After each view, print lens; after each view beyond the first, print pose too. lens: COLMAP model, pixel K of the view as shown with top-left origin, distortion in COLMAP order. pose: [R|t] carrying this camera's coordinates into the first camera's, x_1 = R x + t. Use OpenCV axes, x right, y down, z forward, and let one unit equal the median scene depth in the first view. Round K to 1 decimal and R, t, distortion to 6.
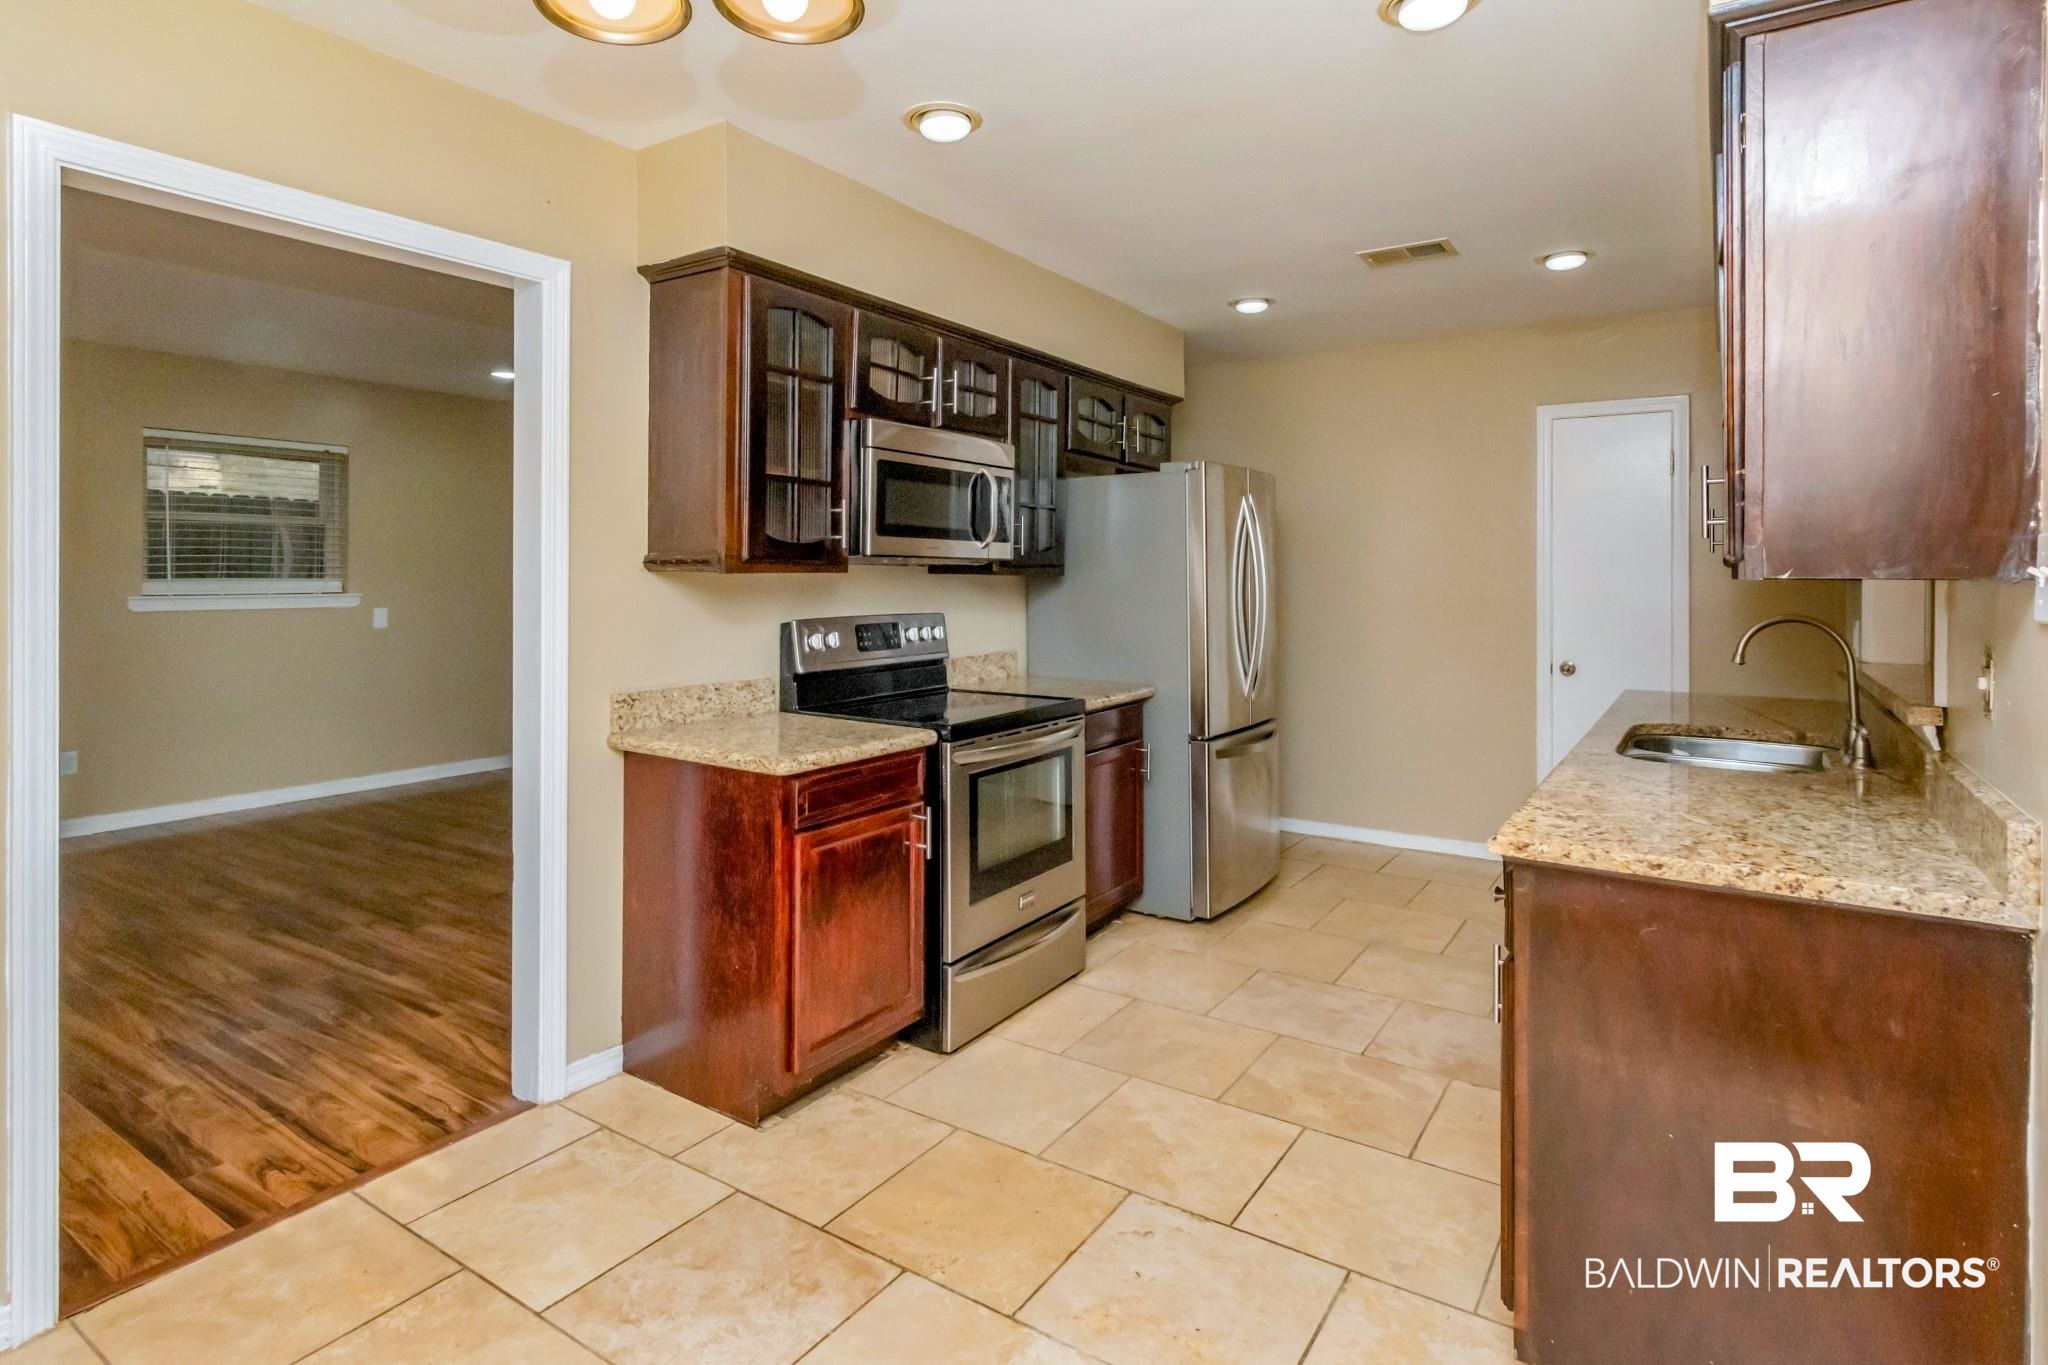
lens RADIAL K [[1040.0, 0, 1028.0], [0, 1040.0, 586.1], [0, 0, 1]] dist [0.005565, -0.003409]
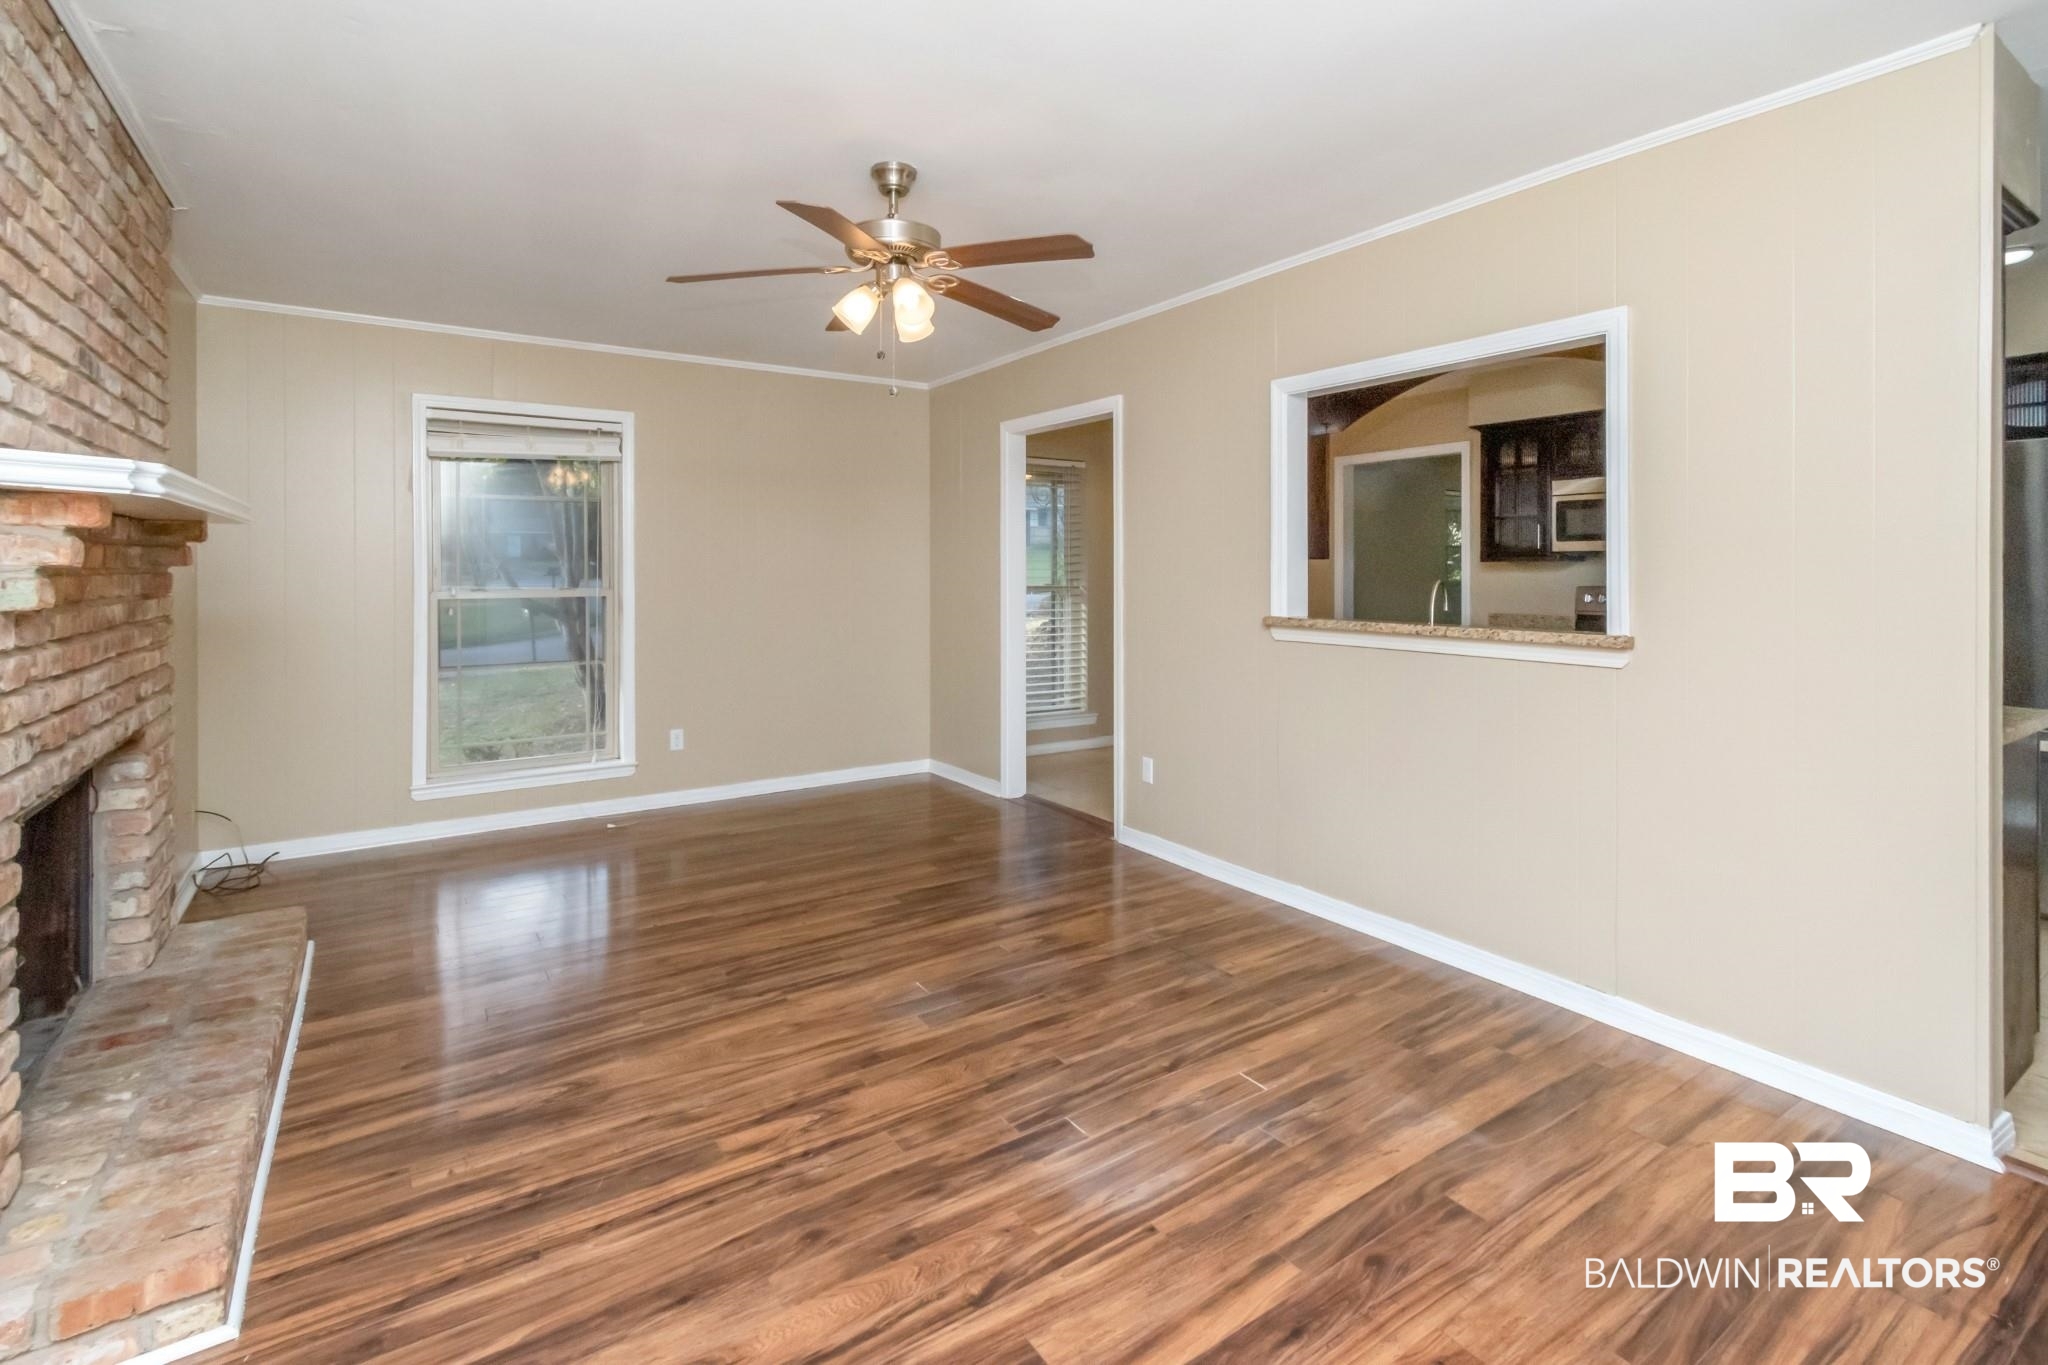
lens RADIAL K [[955.9, 0, 1019.8], [0, 955.9, 563.0], [0, 0, 1]] dist [0.005829, 0.003292]
pose [[-0.365121, -0.009793, -0.930909, 1.975807], [-0.011934, 0.999912, -0.005839, 0.014088], [0.930884, 0.008977, -0.365205, 0.767675]]
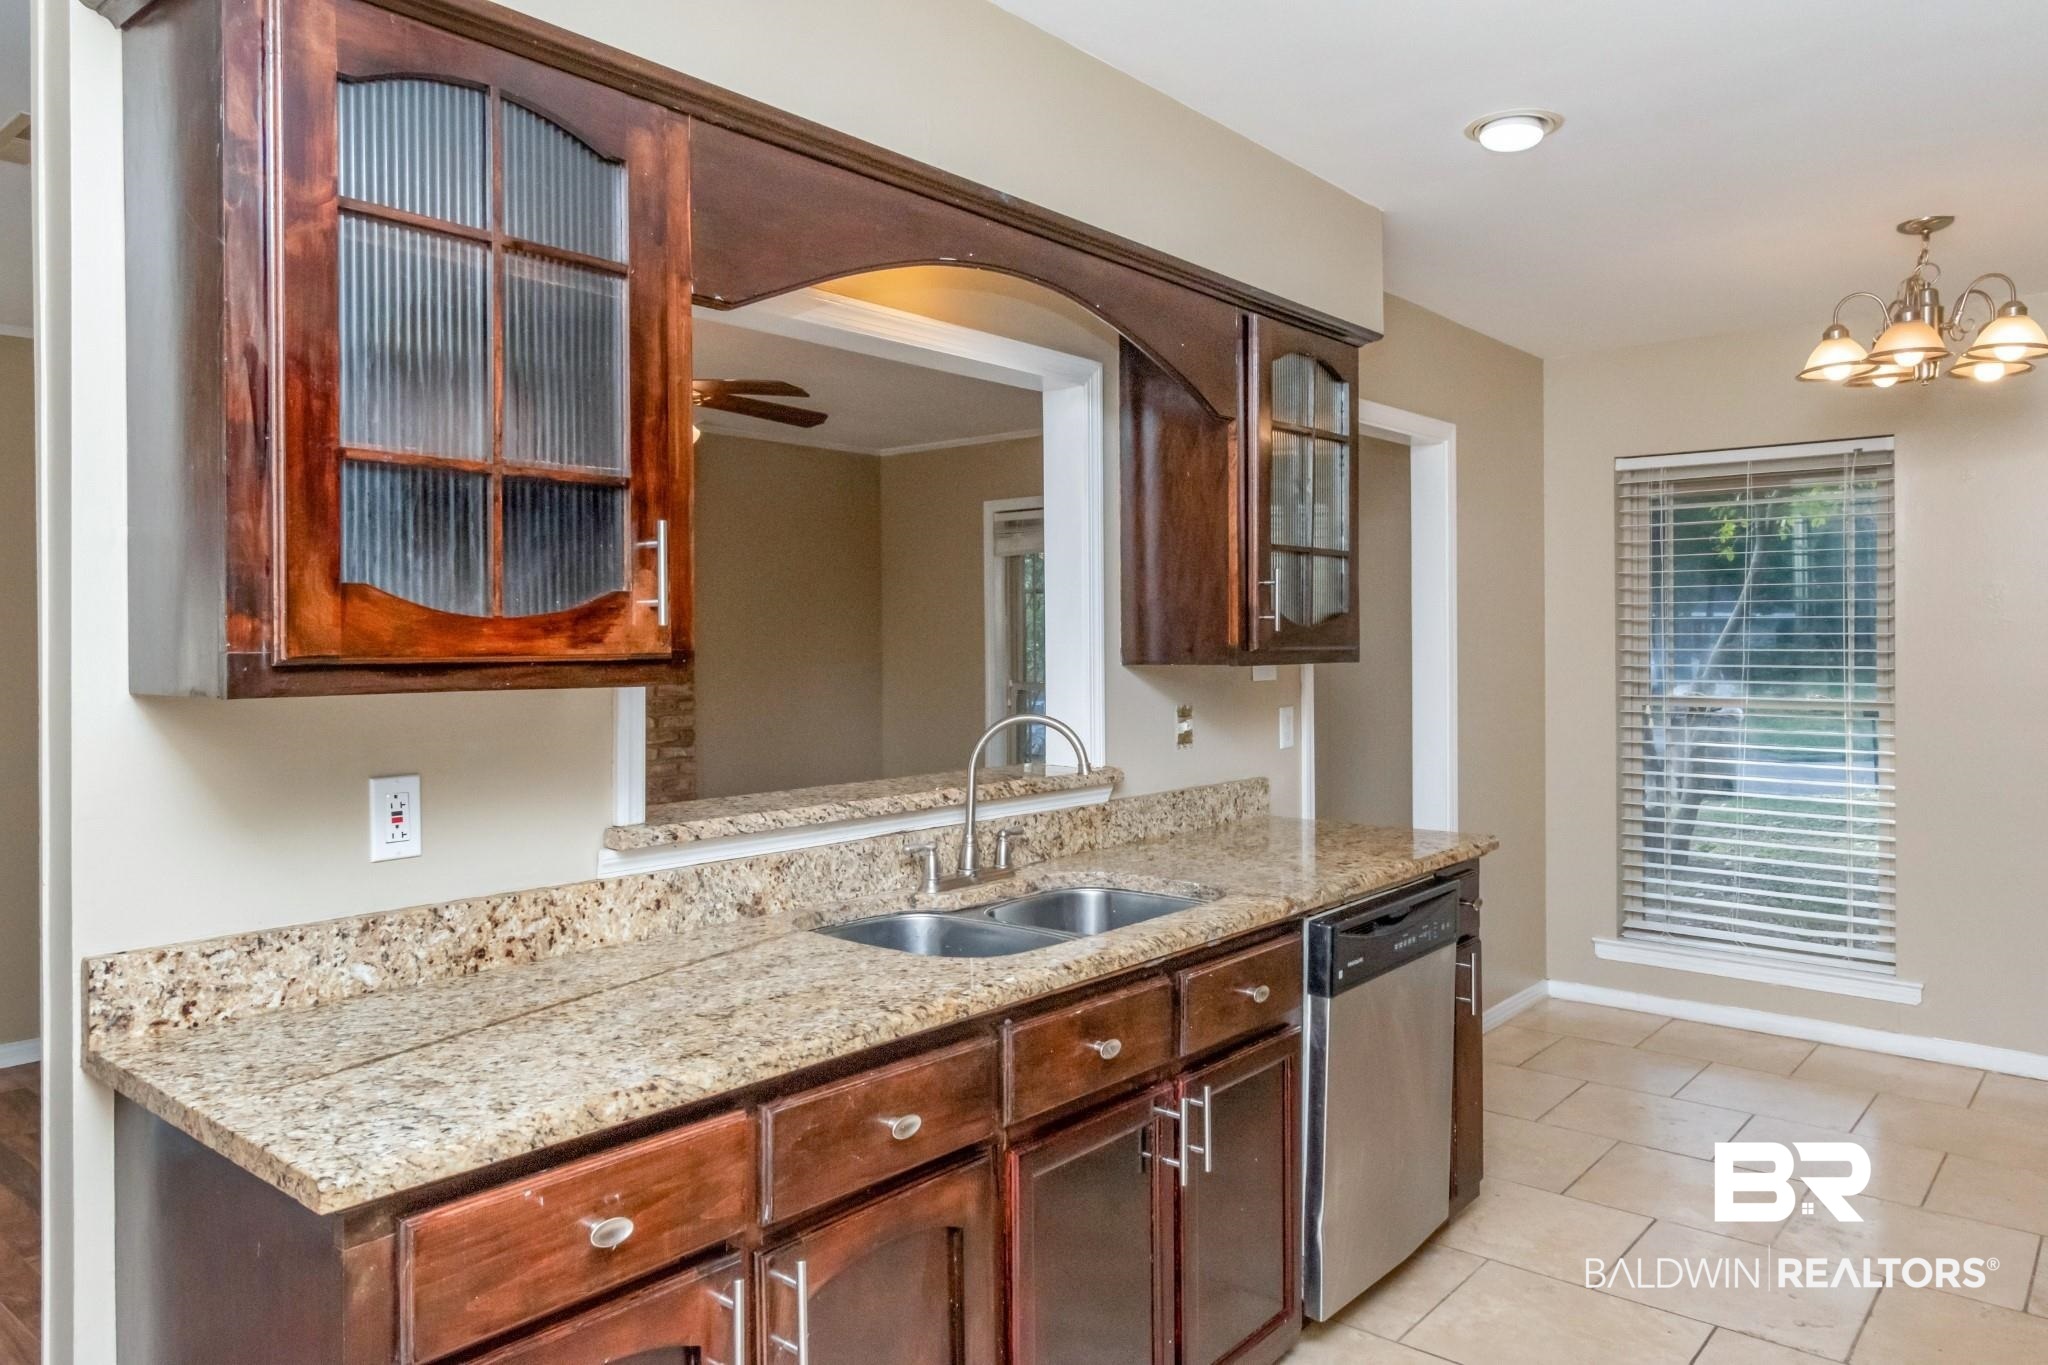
lens RADIAL K [[1372.7, 0, 1070.2], [0, 1372.7, 641.7], [0, 0, 1]] dist [0.012274, -0.001783]
pose [[-0.995730, 0.001624, 0.092304, 0.488249], [0.002447, 0.999958, 0.008797, -0.033578], [-0.092285, 0.008985, -0.995692, 1.681195]]
